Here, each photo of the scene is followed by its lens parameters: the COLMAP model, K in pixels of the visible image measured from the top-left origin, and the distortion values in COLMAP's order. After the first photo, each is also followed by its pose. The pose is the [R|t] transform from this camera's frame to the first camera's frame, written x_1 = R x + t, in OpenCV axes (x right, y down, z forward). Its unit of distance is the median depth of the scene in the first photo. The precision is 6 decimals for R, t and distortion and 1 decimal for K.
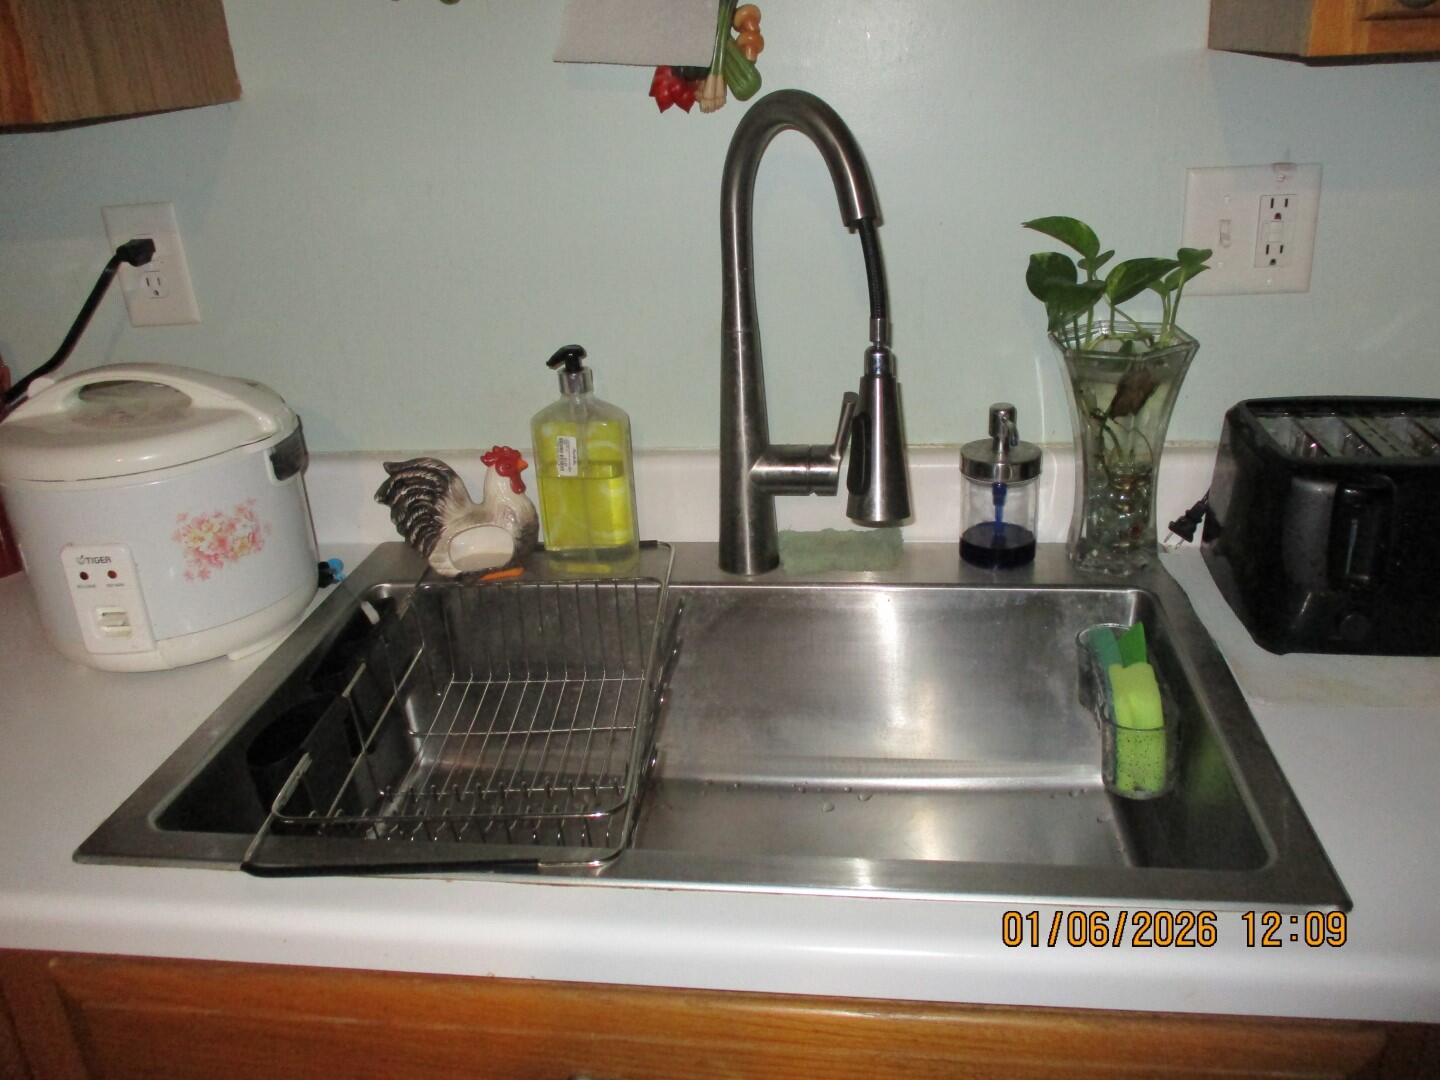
lens RADIAL K [[1205.0, 0, 729.3], [0, 1205.0, 526.0], [0, 0, 1]] dist [-0.030278, 0.012524]
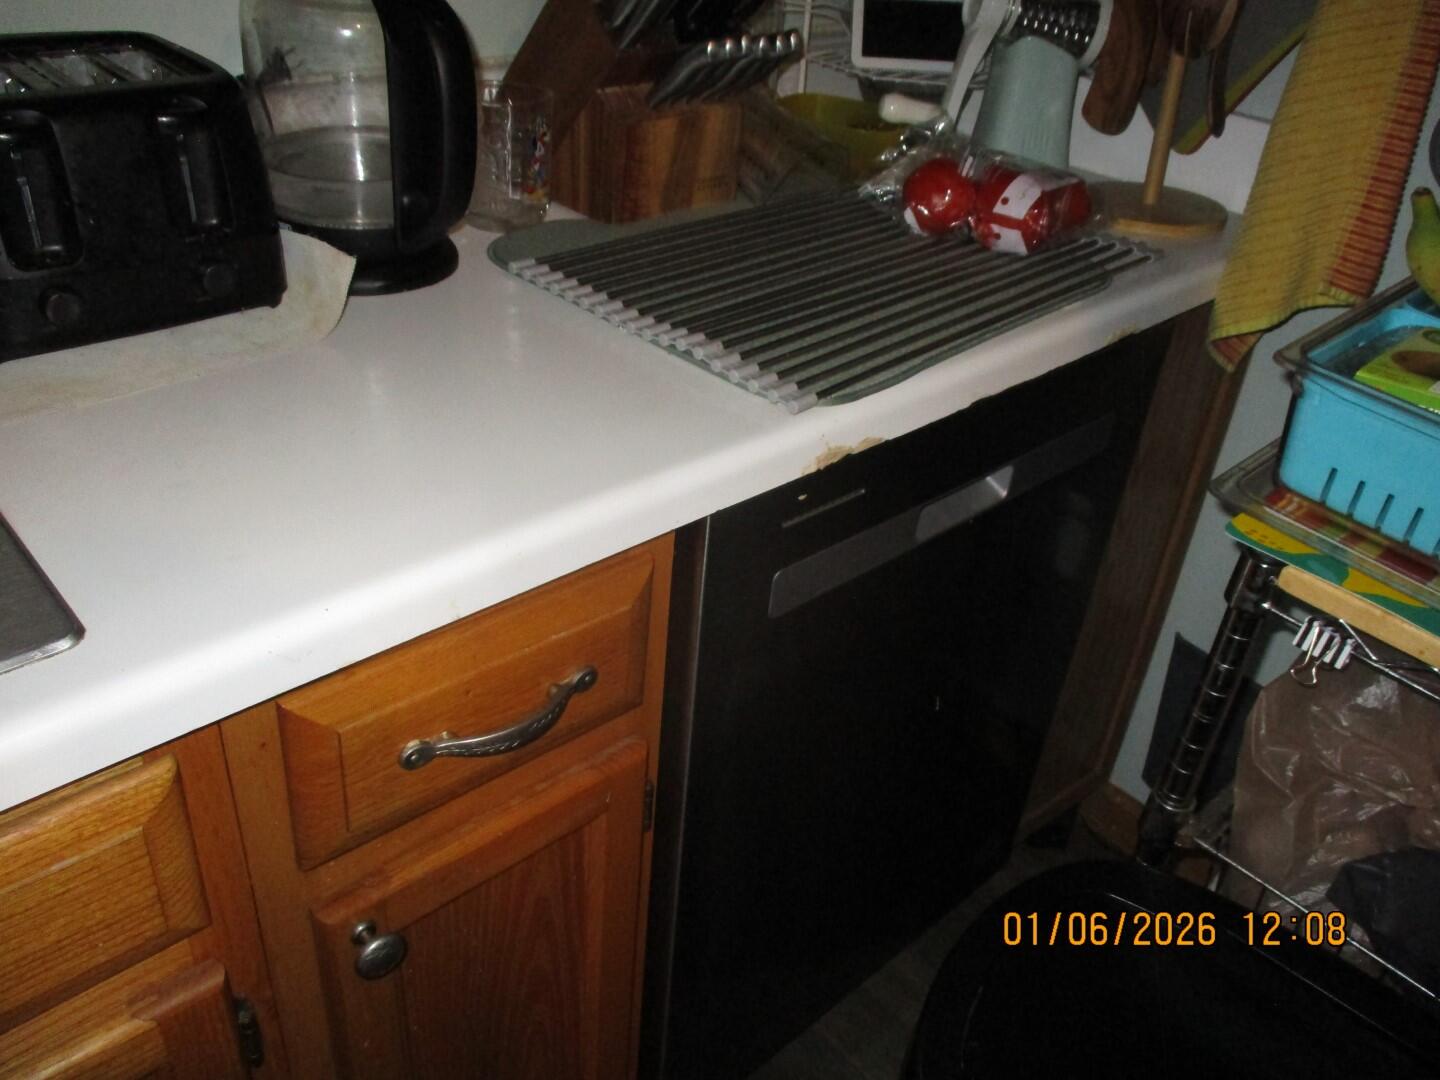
lens RADIAL K [[1205.0, 0, 760.9], [0, 1205.0, 537.3], [0, 0, 1]] dist [-0.030278, 0.012524]
pose [[0.633105, -0.332027, 0.699240, 0.171757], [0.183584, 0.941966, 0.281063, 0.074881], [-0.751981, -0.049573, 0.657318, 0.085652]]
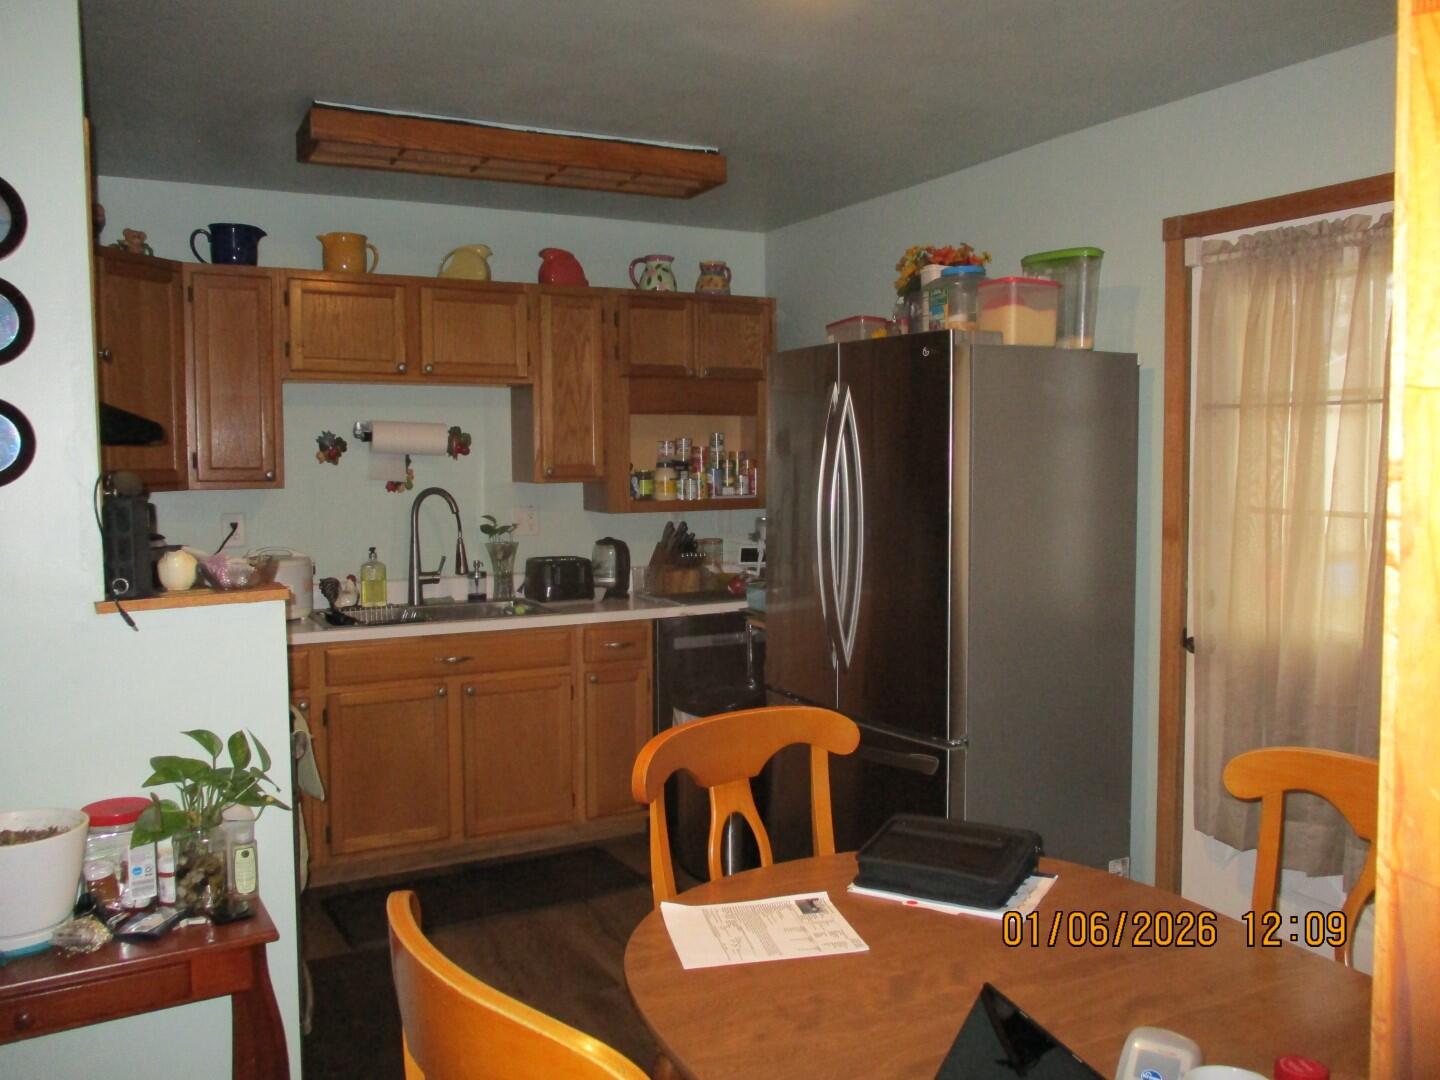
lens RADIAL K [[1205.0, 0, 723.7], [0, 1205.0, 538.2], [0, 0, 1]] dist [-0.030278, 0.012524]
pose [[0.820531, 0.005790, 0.571573, -1.463132], [0.183874, 0.944125, -0.273528, 1.132848], [-0.541220, 0.329535, 0.773620, -2.734396]]
